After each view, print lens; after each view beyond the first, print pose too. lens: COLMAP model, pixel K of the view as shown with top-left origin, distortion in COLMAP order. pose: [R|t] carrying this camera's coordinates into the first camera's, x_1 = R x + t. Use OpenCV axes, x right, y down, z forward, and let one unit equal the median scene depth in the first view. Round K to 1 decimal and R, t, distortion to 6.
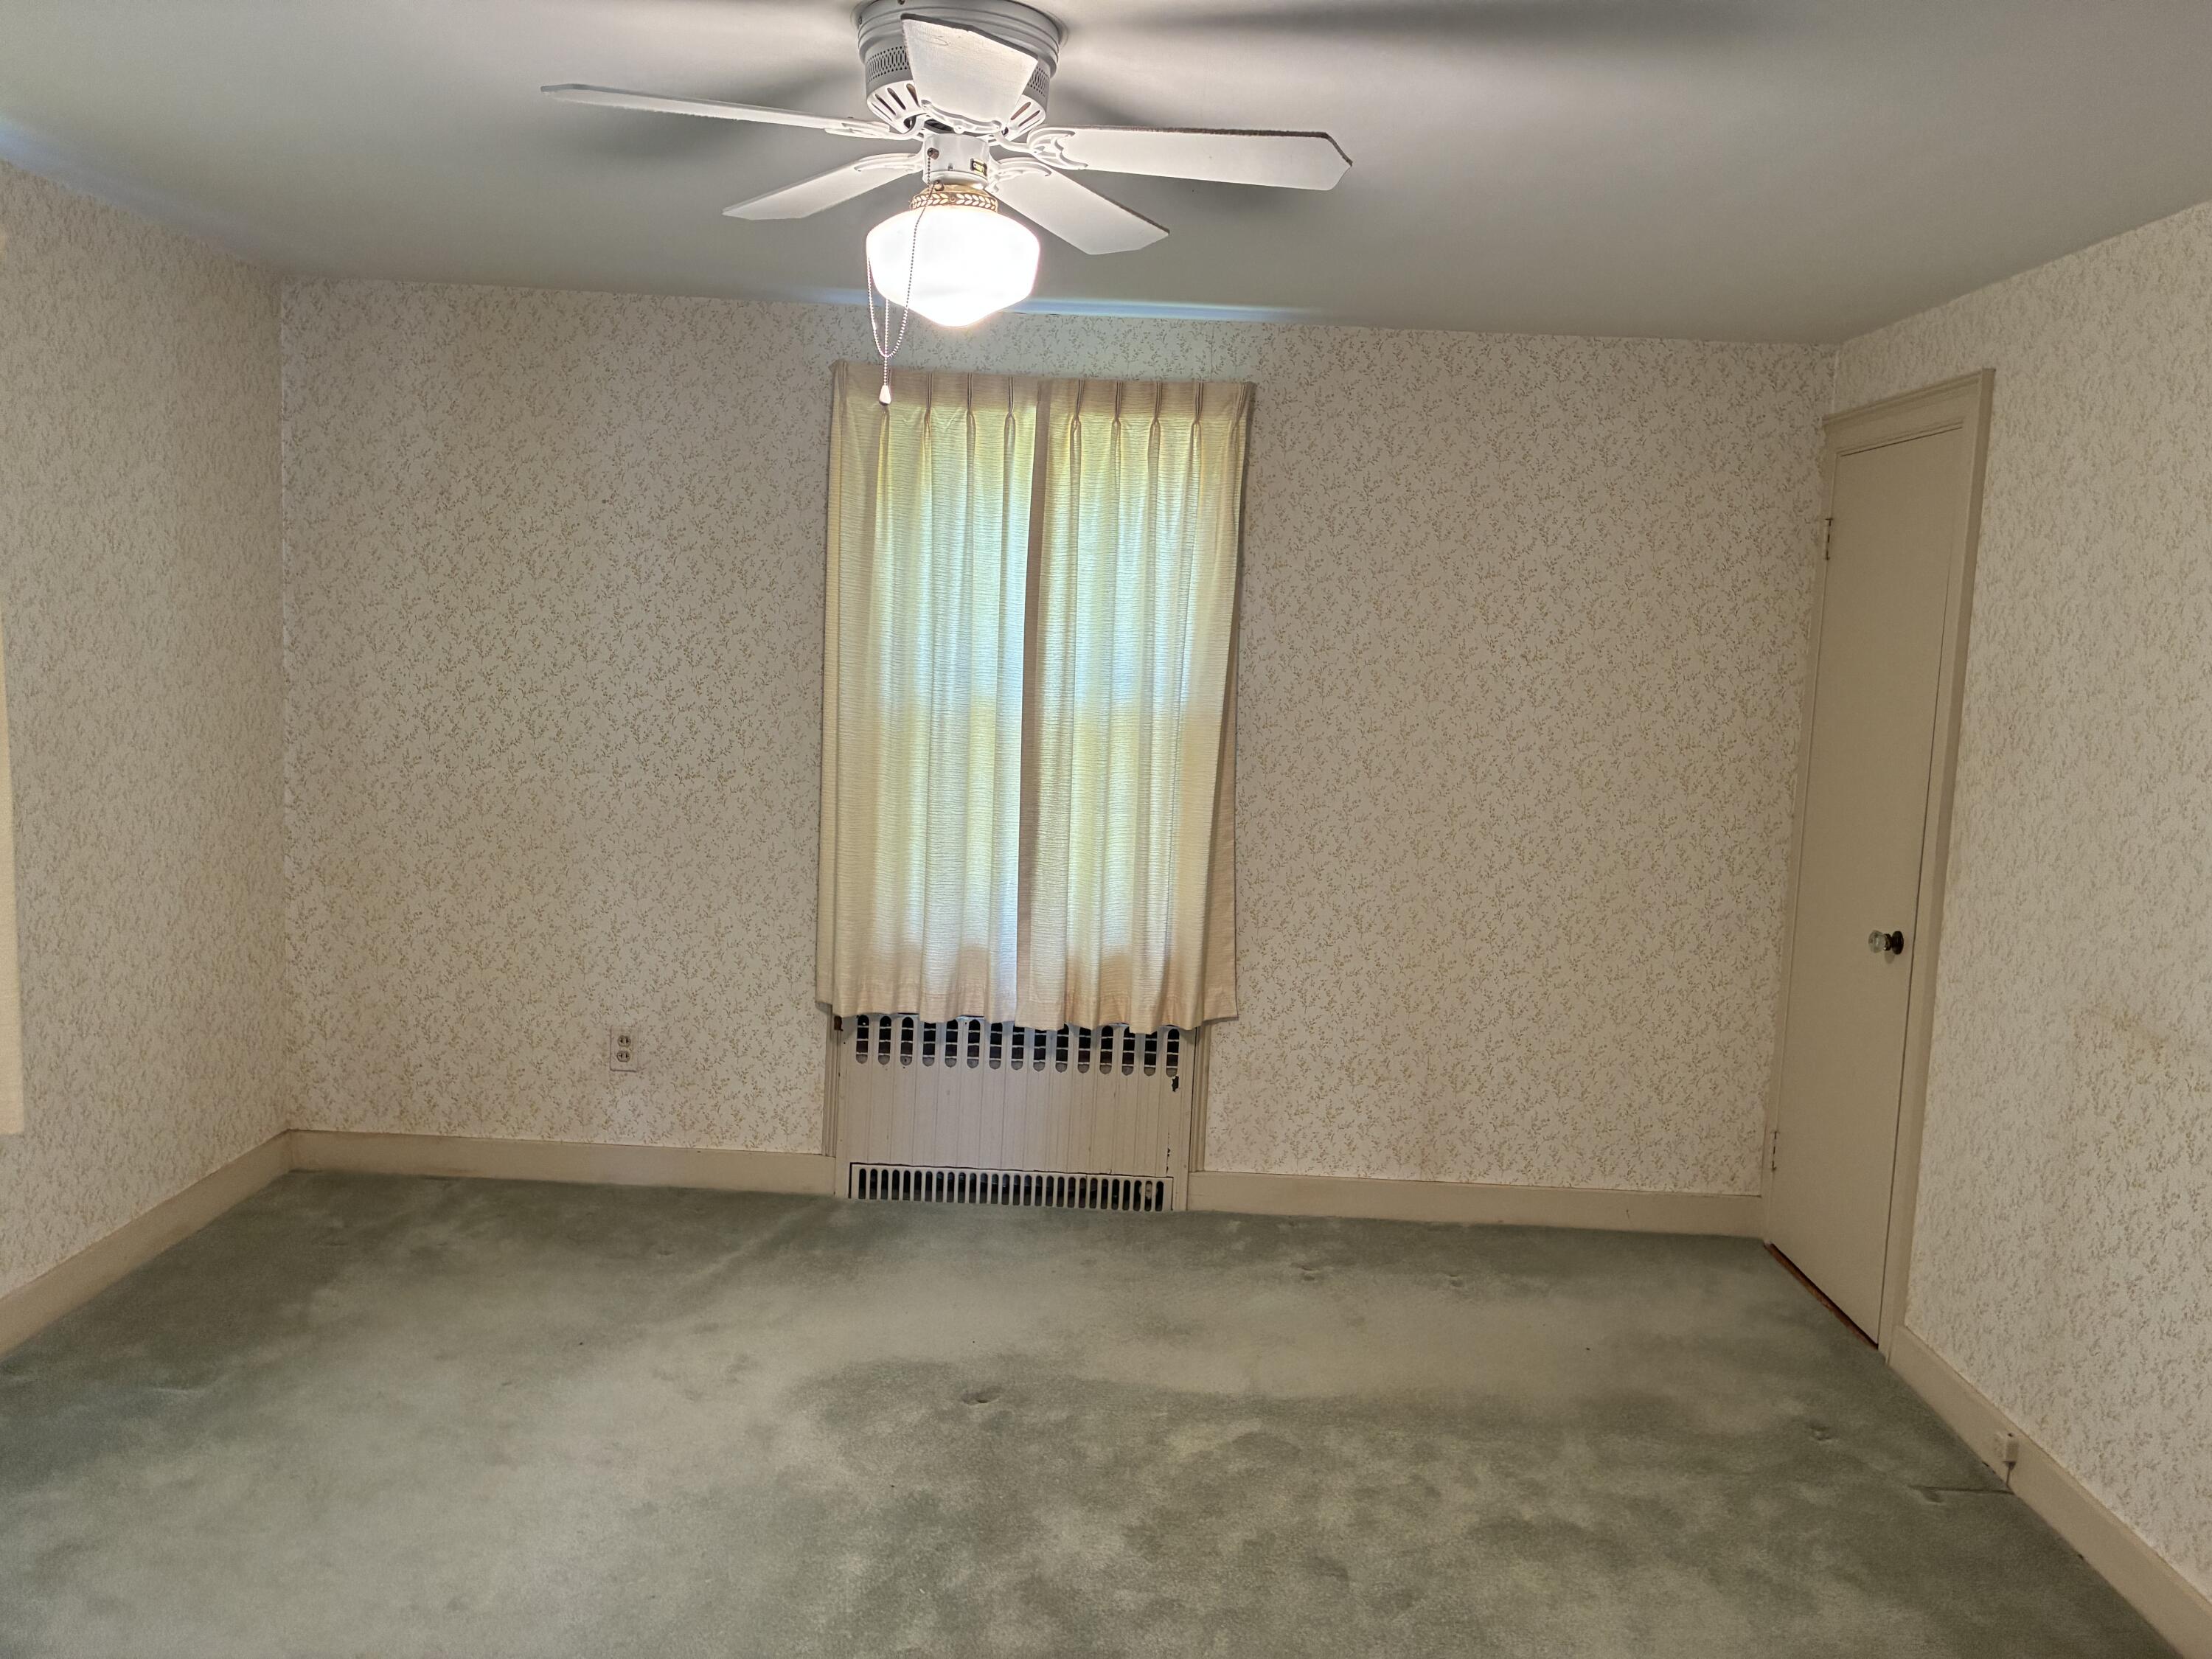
lens RADIAL K [[1668.8, 0, 1113.1], [0, 1668.8, 822.3], [0, 0, 1]] dist [0.028041, -0.061349]
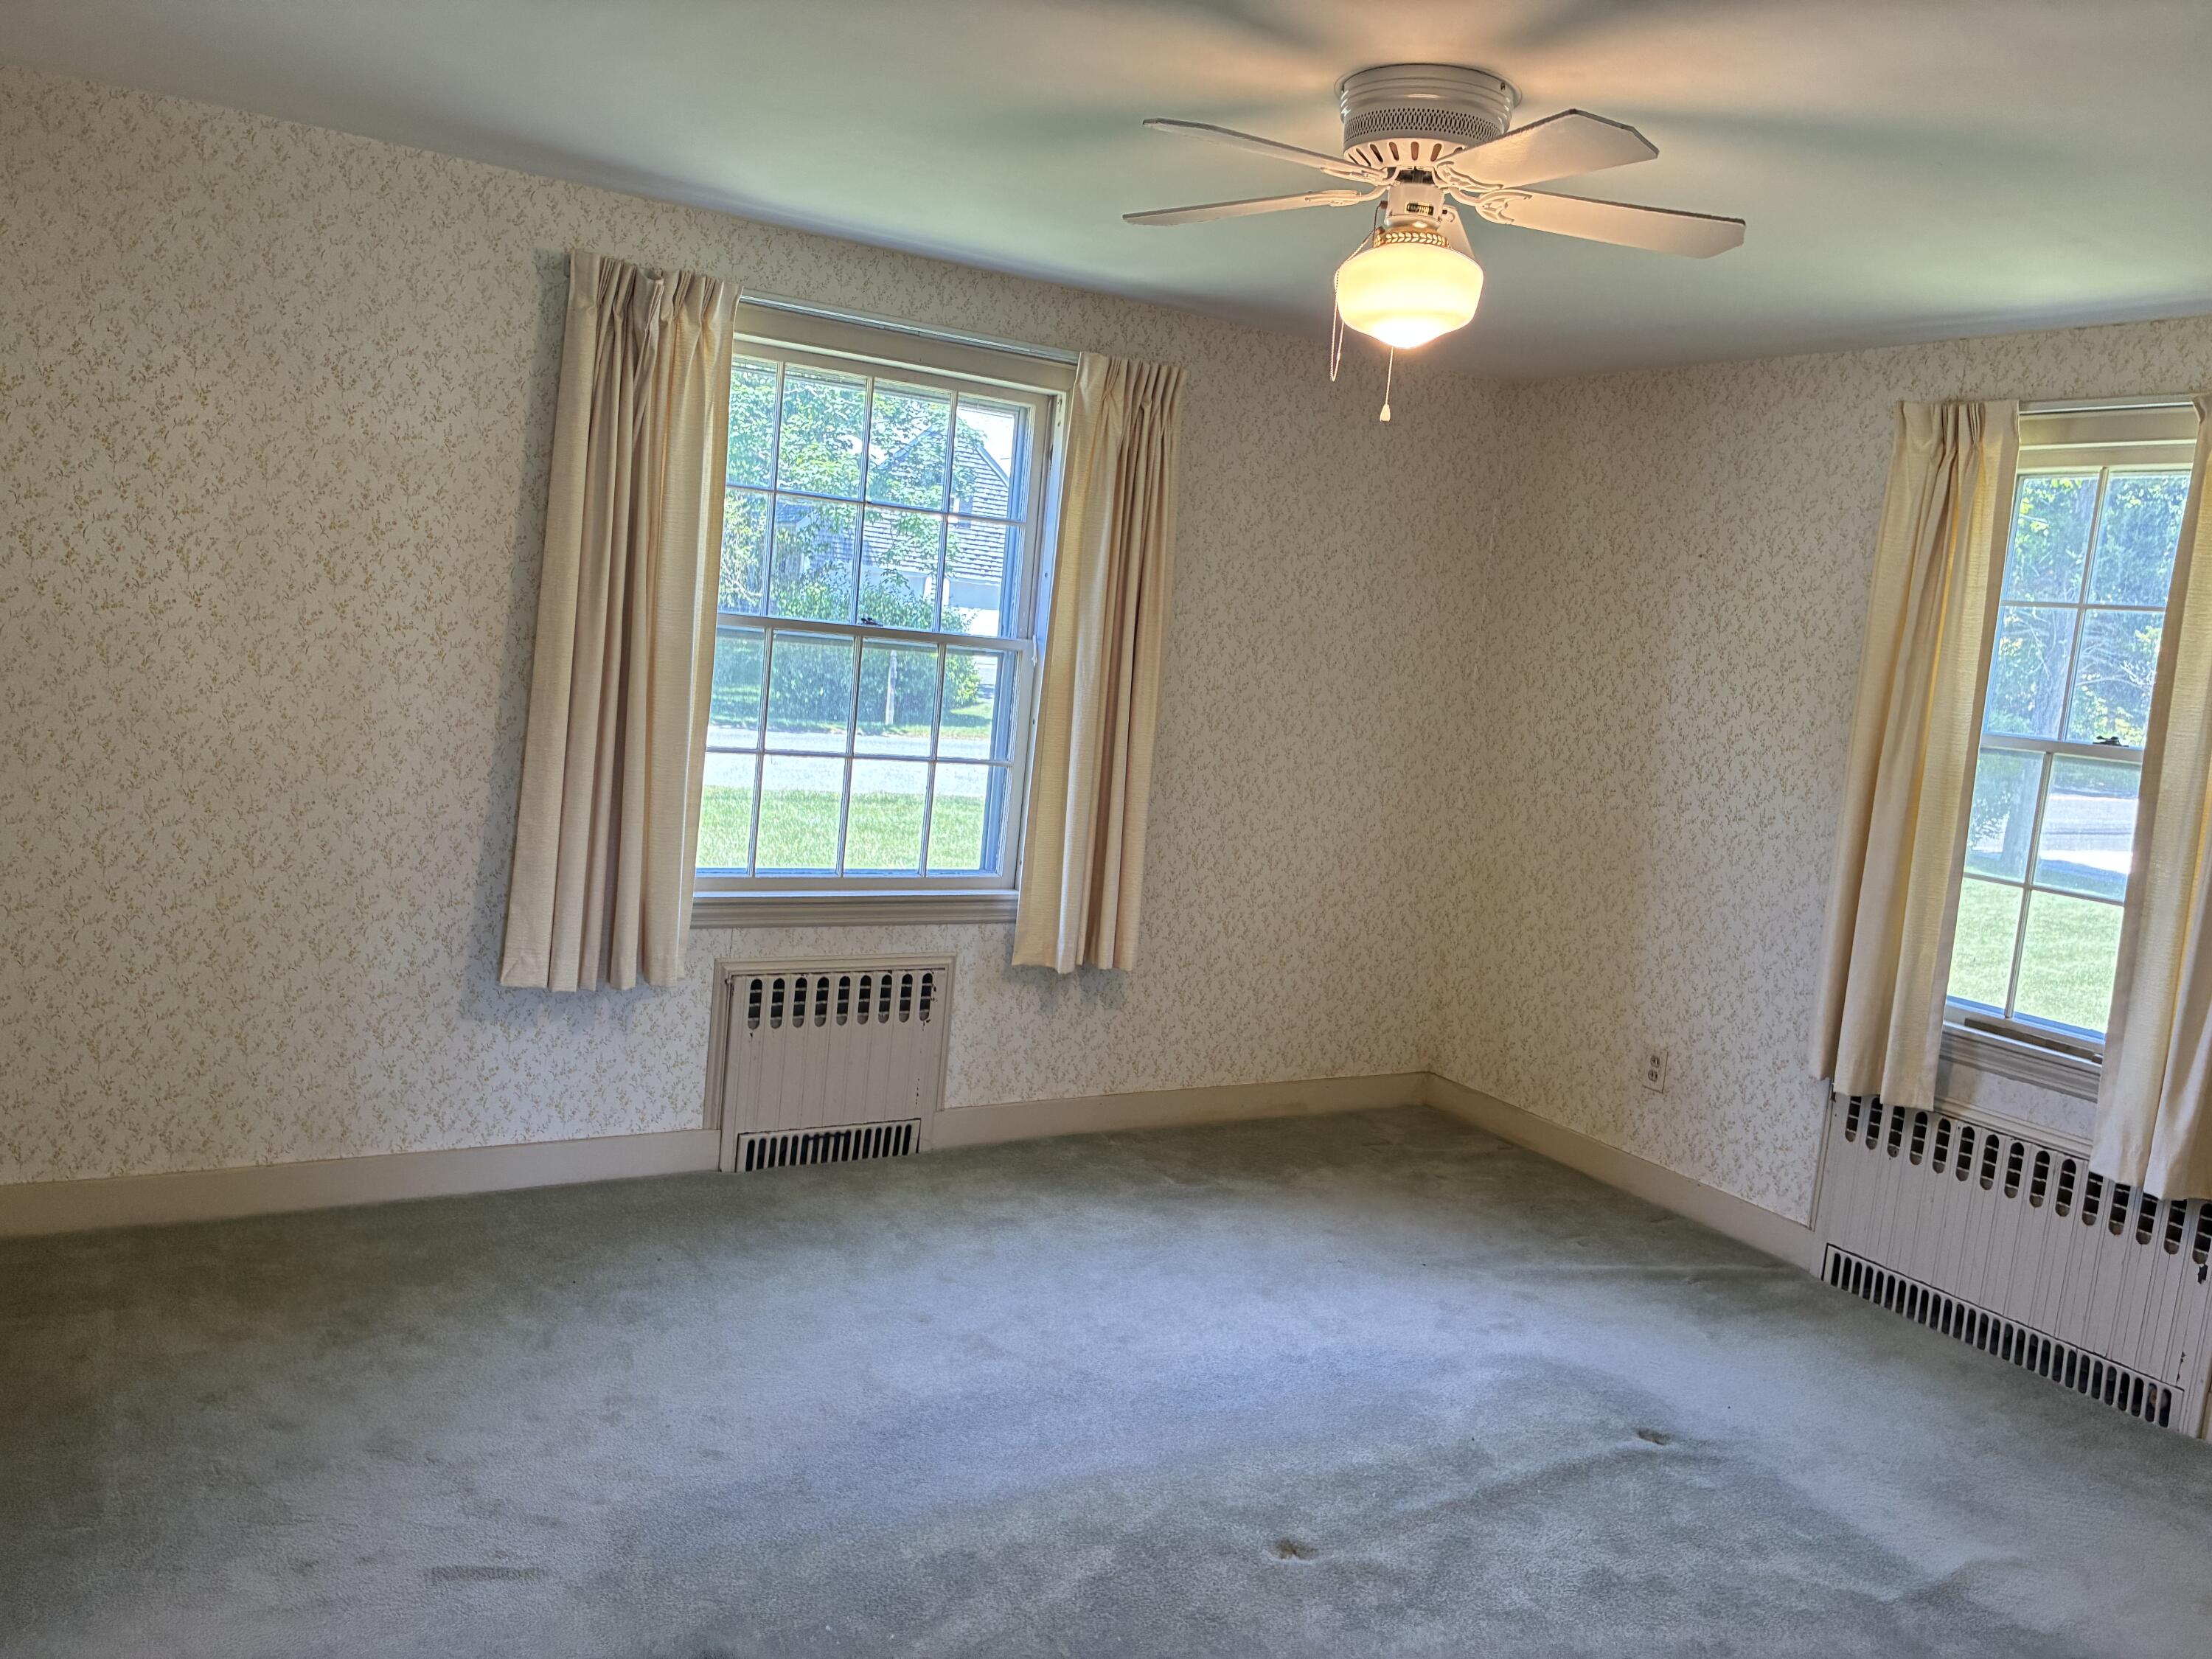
lens RADIAL K [[1668.8, 0, 1116.4], [0, 1668.8, 833.7], [0, 0, 1]] dist [0.028041, -0.061349]
pose [[0.522325, 0.109999, -0.845622, 0.450984], [-0.167880, 0.985503, 0.024499, 0.021936], [0.836058, 0.129167, 0.533220, 0.143662]]
